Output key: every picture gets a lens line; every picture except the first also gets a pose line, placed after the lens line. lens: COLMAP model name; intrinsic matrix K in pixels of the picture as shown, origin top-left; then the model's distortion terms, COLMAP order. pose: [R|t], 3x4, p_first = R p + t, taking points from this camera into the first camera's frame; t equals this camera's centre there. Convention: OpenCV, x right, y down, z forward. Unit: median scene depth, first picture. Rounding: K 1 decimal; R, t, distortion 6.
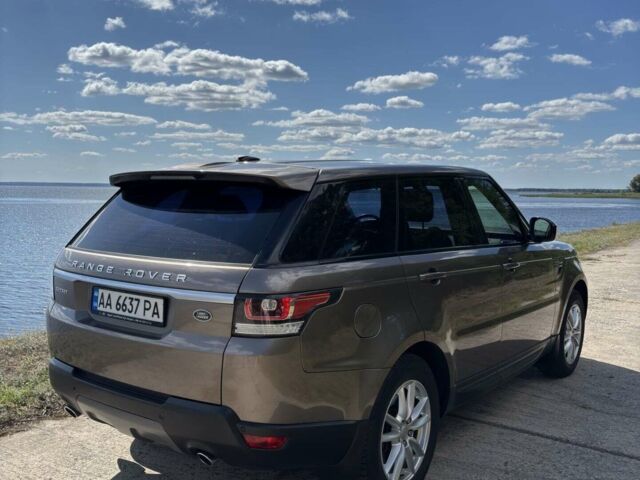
lens RADIAL K [[677.8, 0, 320.0], [0, 677.8, 240.0], [0, 0, 1]] dist [0.061077, -0.011908]
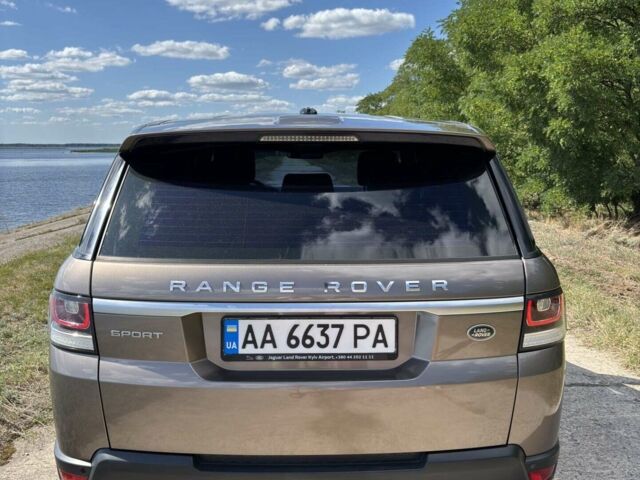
lens RADIAL K [[677.8, 0, 320.0], [0, 677.8, 240.0], [0, 0, 1]] dist [0.061077, -0.011908]
pose [[0.769376, -0.096088, 0.631528, -0.669316], [0.054355, 0.994884, 0.085155, -0.050682], [-0.636479, -0.031189, 0.770663, 0.492896]]
